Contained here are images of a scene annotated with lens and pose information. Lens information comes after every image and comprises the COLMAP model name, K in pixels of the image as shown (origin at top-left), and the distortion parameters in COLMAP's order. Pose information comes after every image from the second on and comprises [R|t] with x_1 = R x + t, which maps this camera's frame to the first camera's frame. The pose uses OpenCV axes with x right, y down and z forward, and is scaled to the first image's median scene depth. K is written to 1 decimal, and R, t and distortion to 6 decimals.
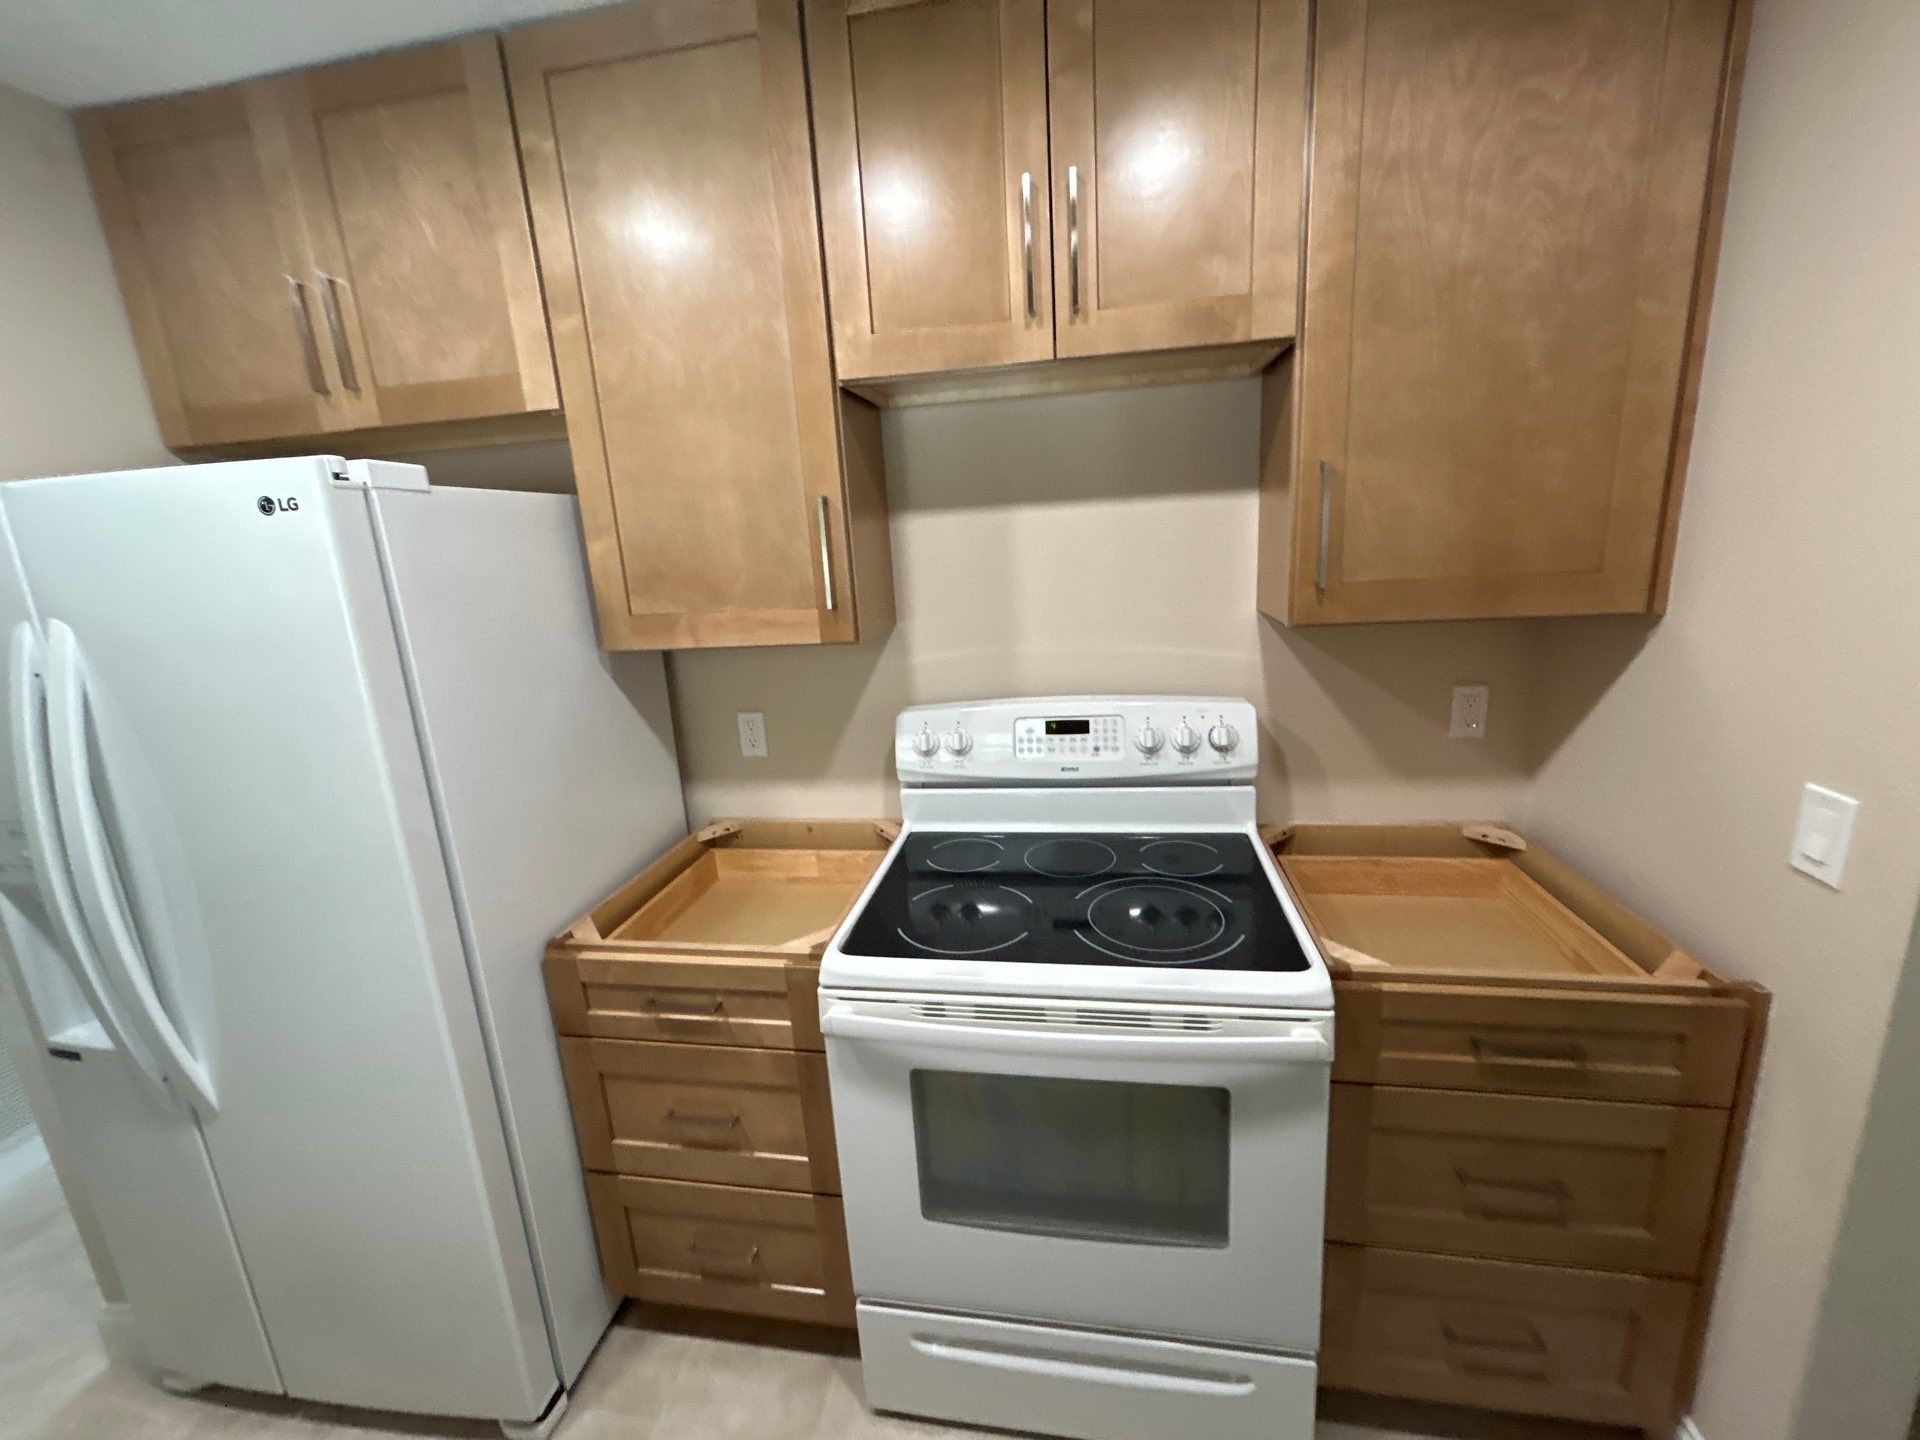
lens RADIAL K [[759.7, 0, 957.0], [0, 759.7, 712.2], [0, 0, 1]] dist [0.001388, 0.000603]
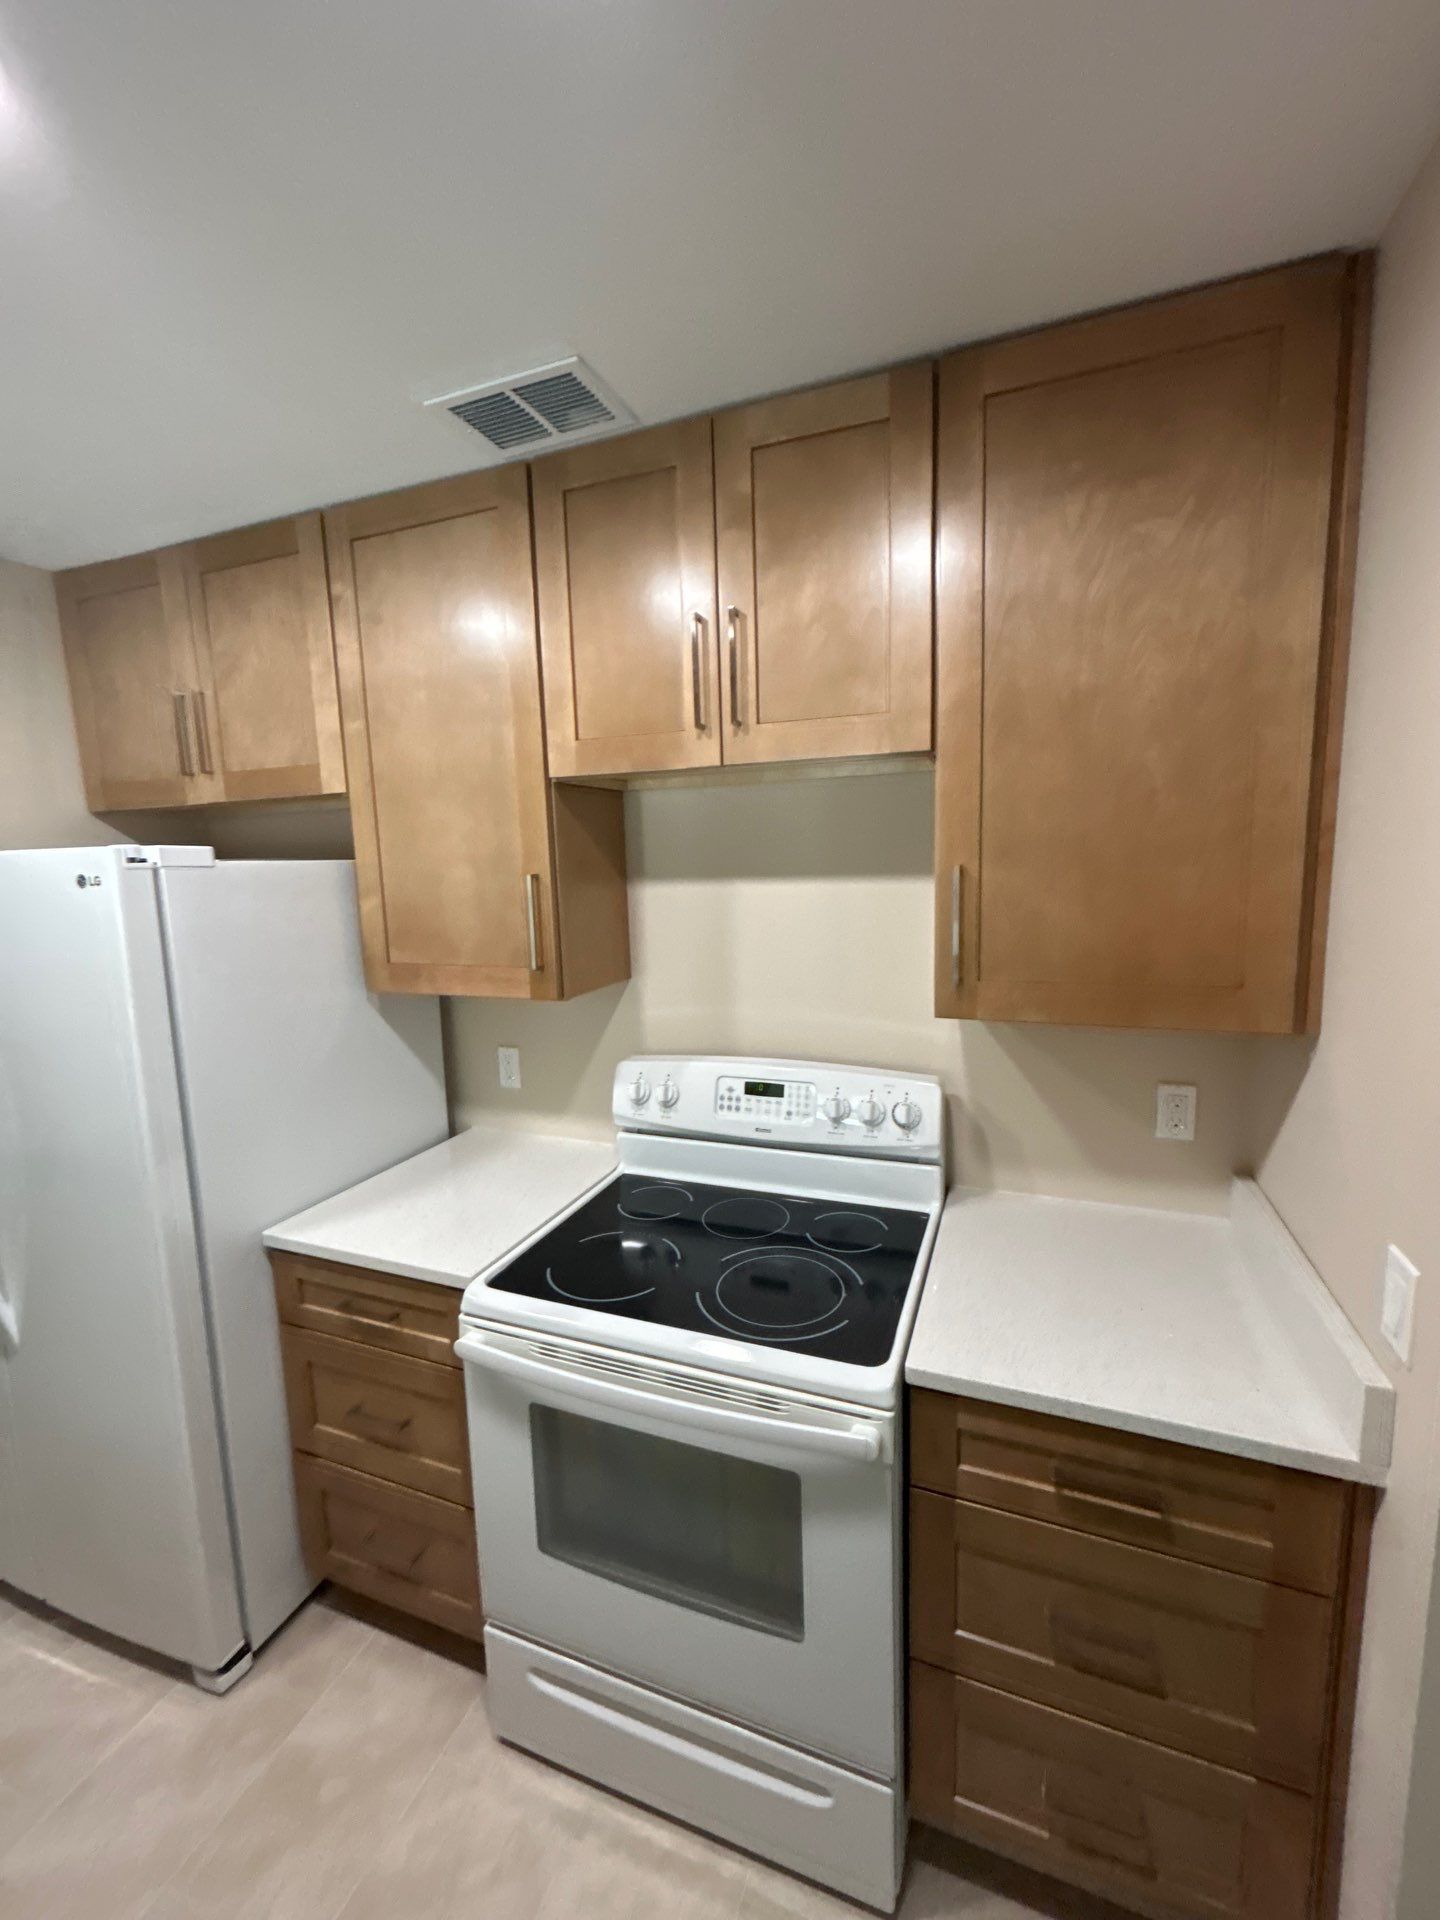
lens RADIAL K [[759.7, 0, 733.4], [0, 759.7, 964.0], [0, 0, 1]] dist [0.001388, 0.000603]
pose [[0.981260, 0.059610, -0.183238, 0.343109], [-0.074591, 0.994316, -0.075978, -0.084014], [0.177668, 0.088222, 0.980128, -0.062630]]
